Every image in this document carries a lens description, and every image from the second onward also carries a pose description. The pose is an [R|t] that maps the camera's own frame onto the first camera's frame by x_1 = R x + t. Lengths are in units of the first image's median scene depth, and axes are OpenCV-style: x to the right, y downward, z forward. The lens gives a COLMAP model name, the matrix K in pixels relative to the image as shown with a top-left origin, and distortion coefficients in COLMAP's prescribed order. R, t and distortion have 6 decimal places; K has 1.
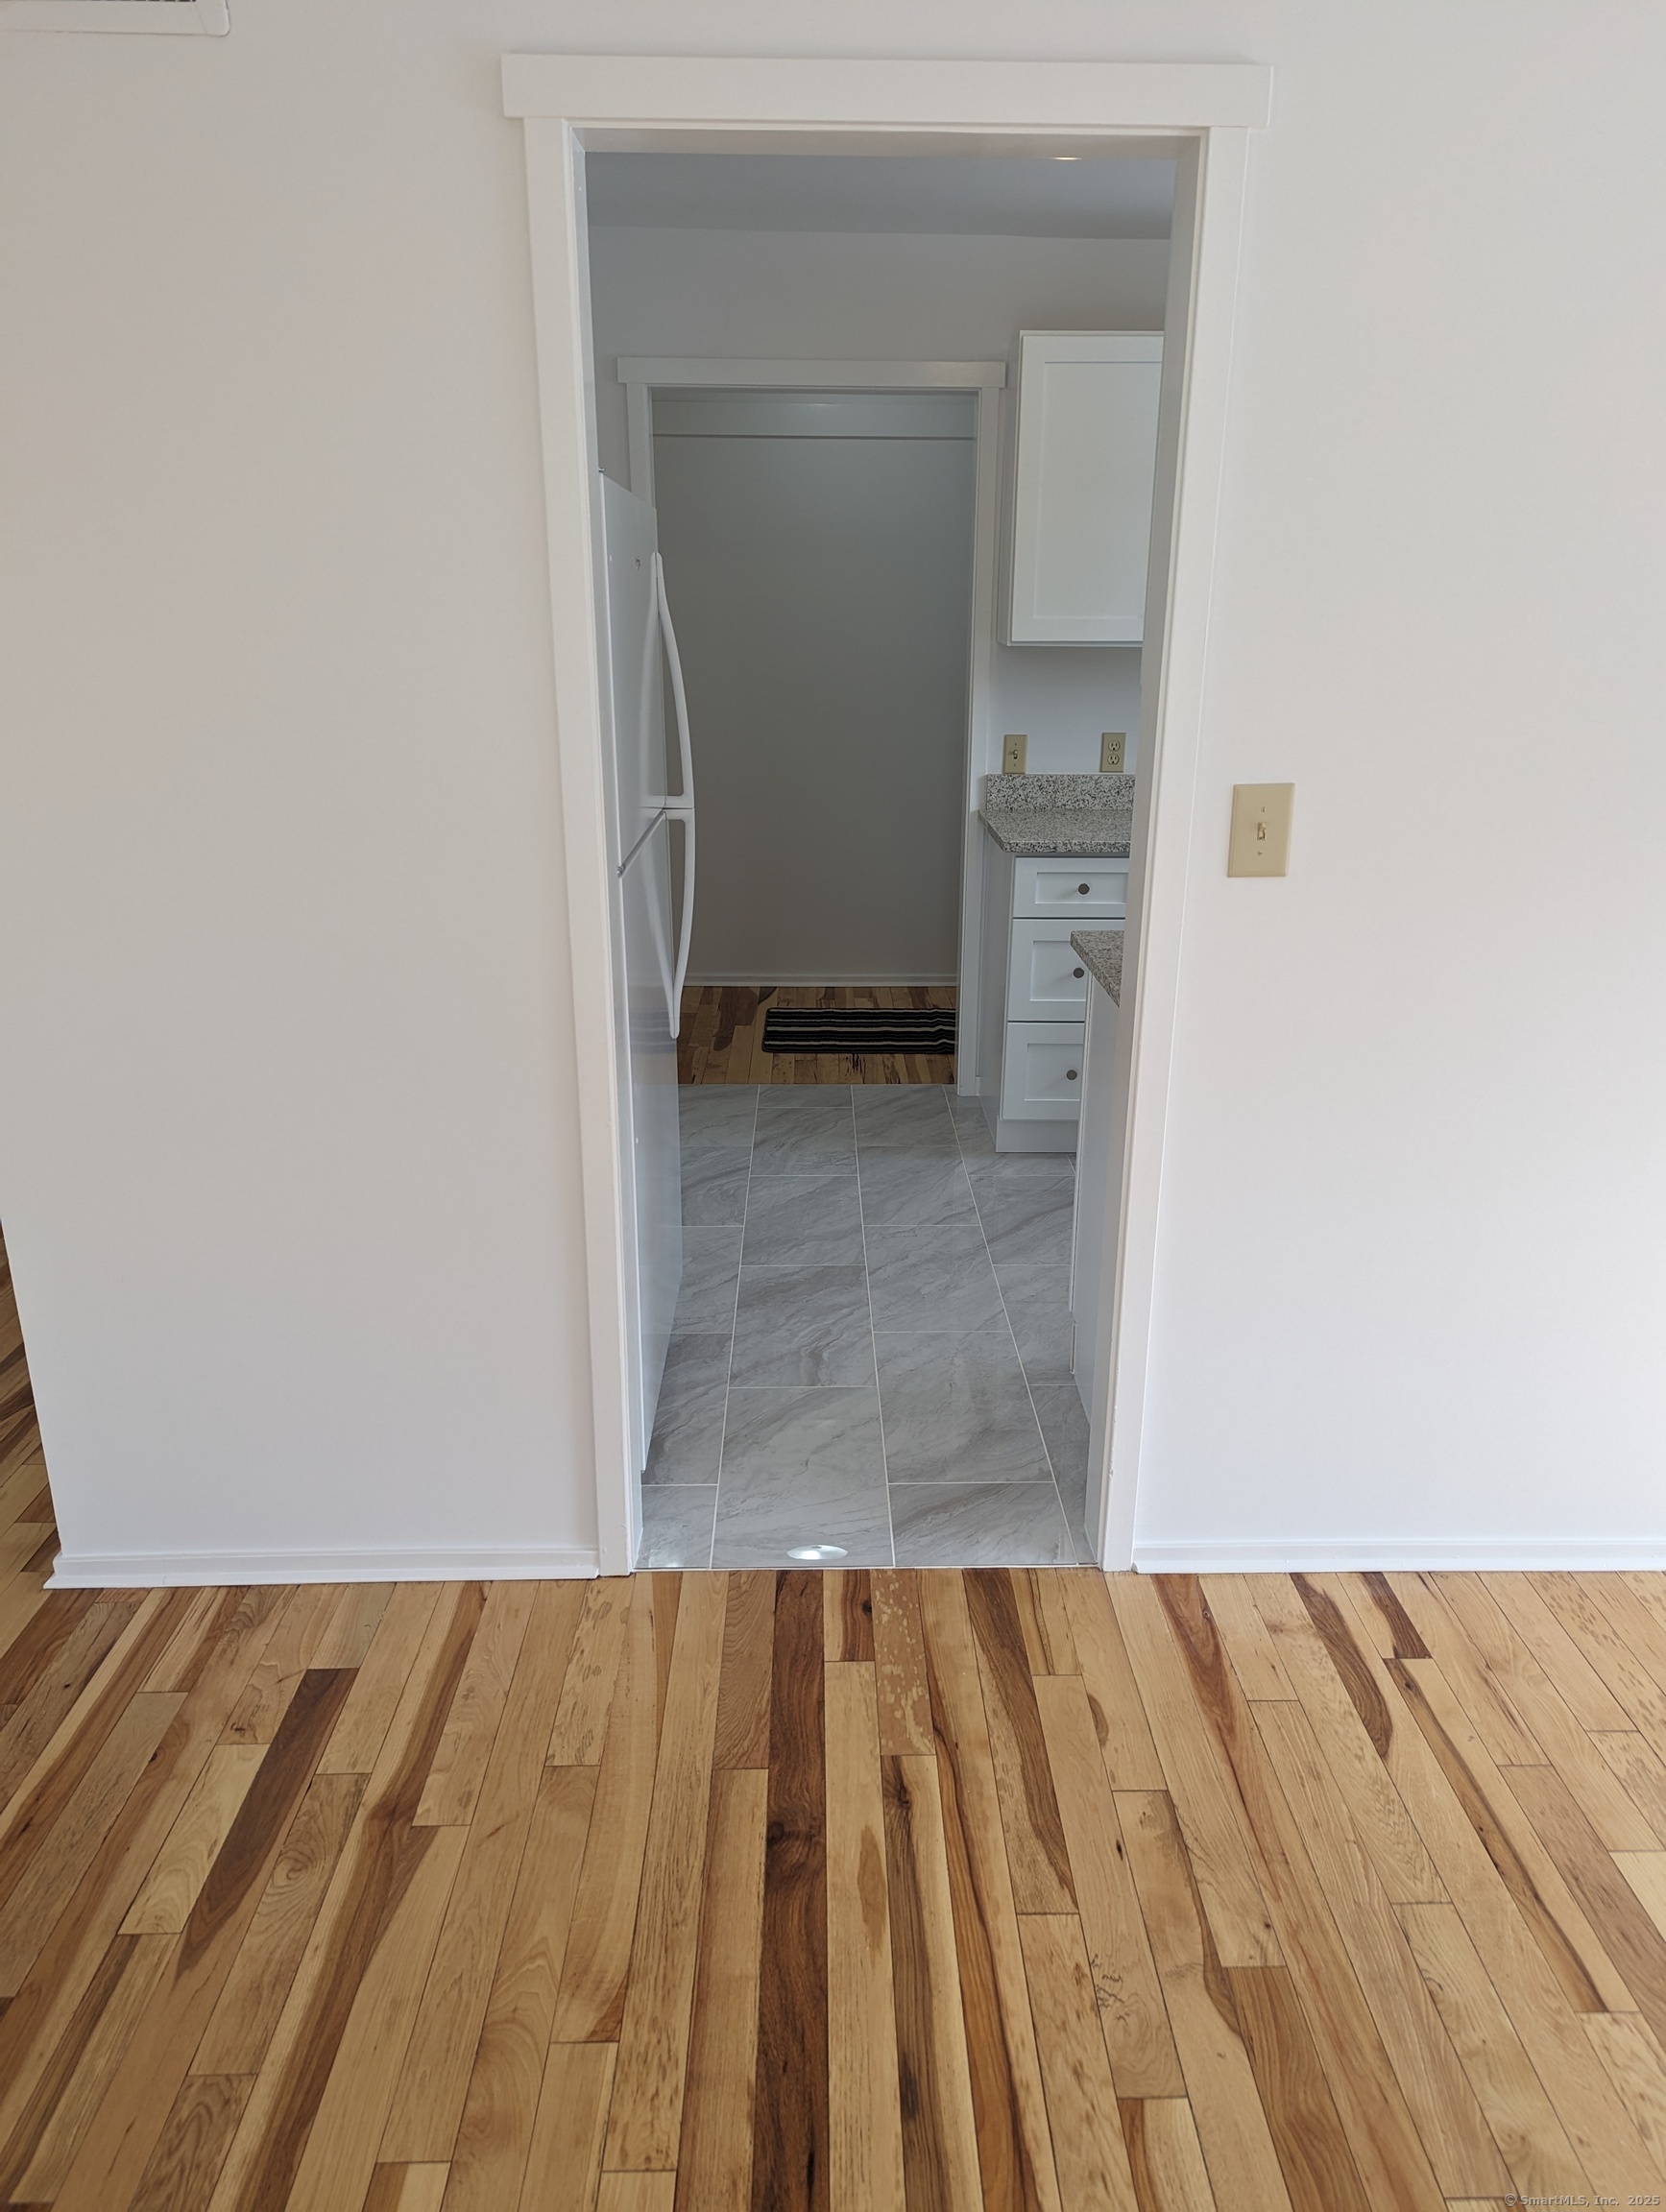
lens RADIAL K [[1551.7, 0, 833.0], [0, 1551.7, 1106.0], [0, 0, 1]] dist [0.078374, -0.067007]
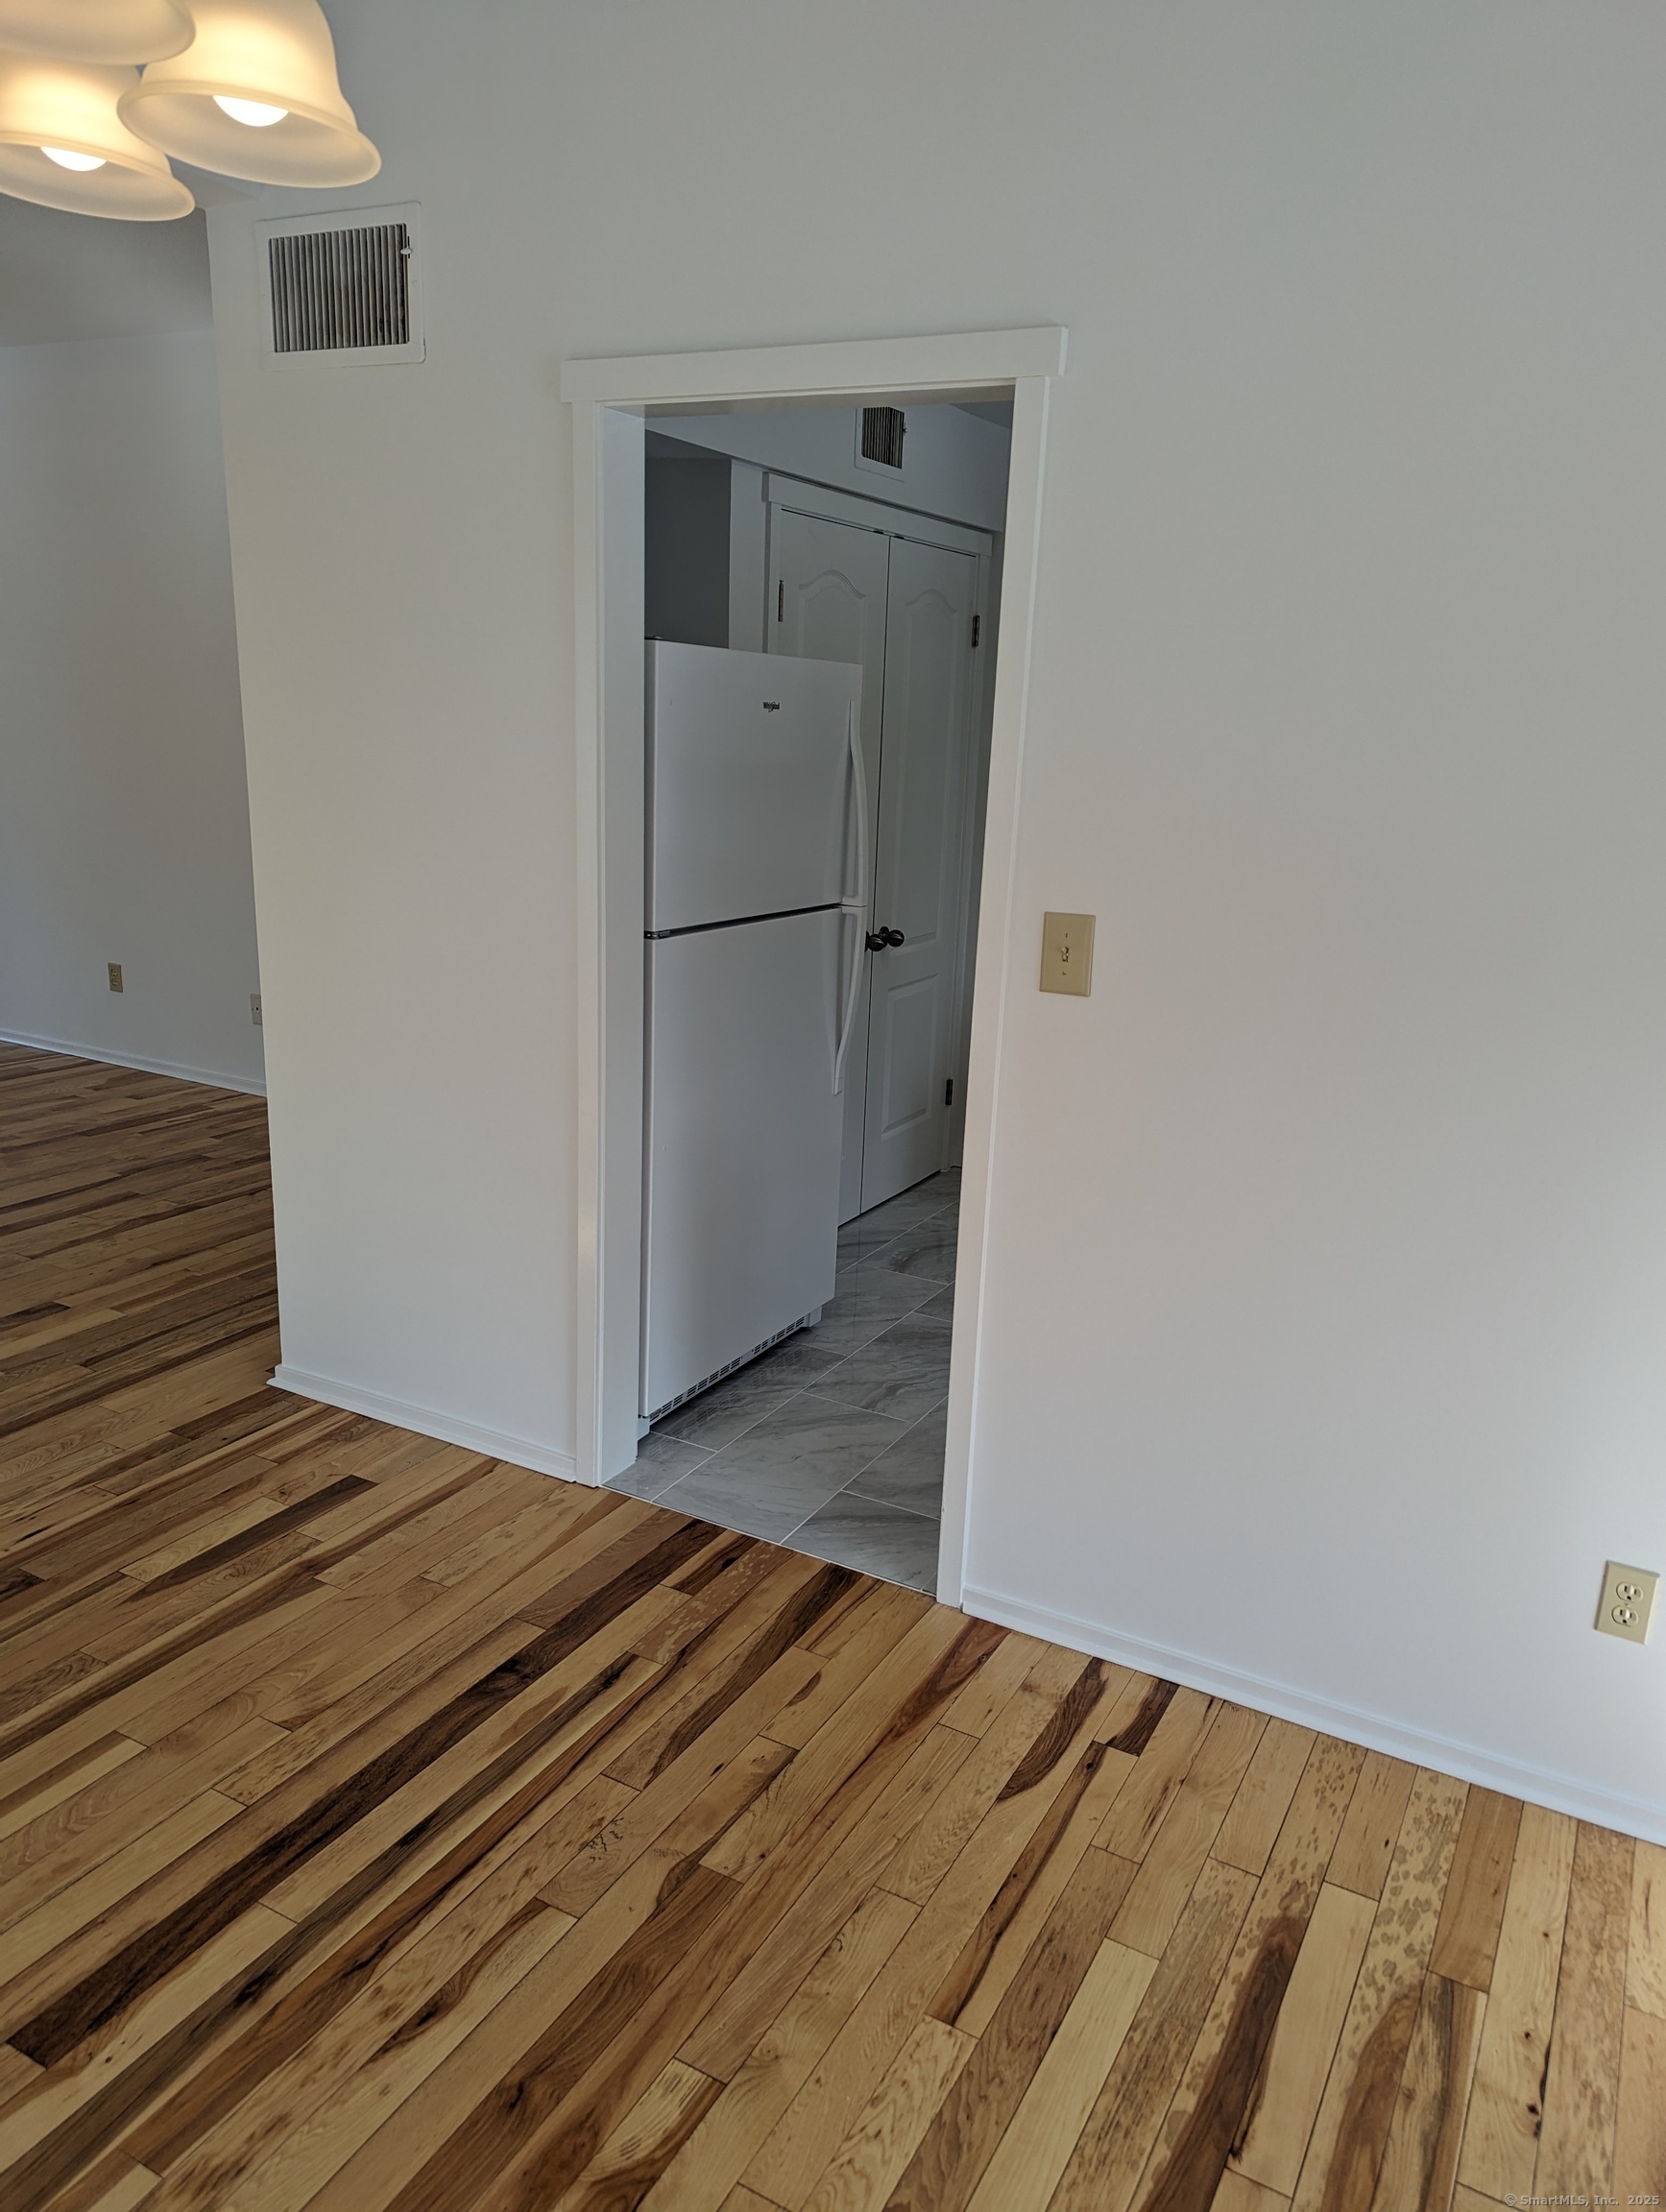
lens RADIAL K [[1551.7, 0, 833.0], [0, 1551.7, 1106.0], [0, 0, 1]] dist [0.078374, -0.067007]
pose [[0.864279, 0.154116, -0.478822, 0.722686], [-0.192700, 0.980731, -0.032163, 0.006718], [0.464639, 0.120067, 0.877322, -0.047832]]
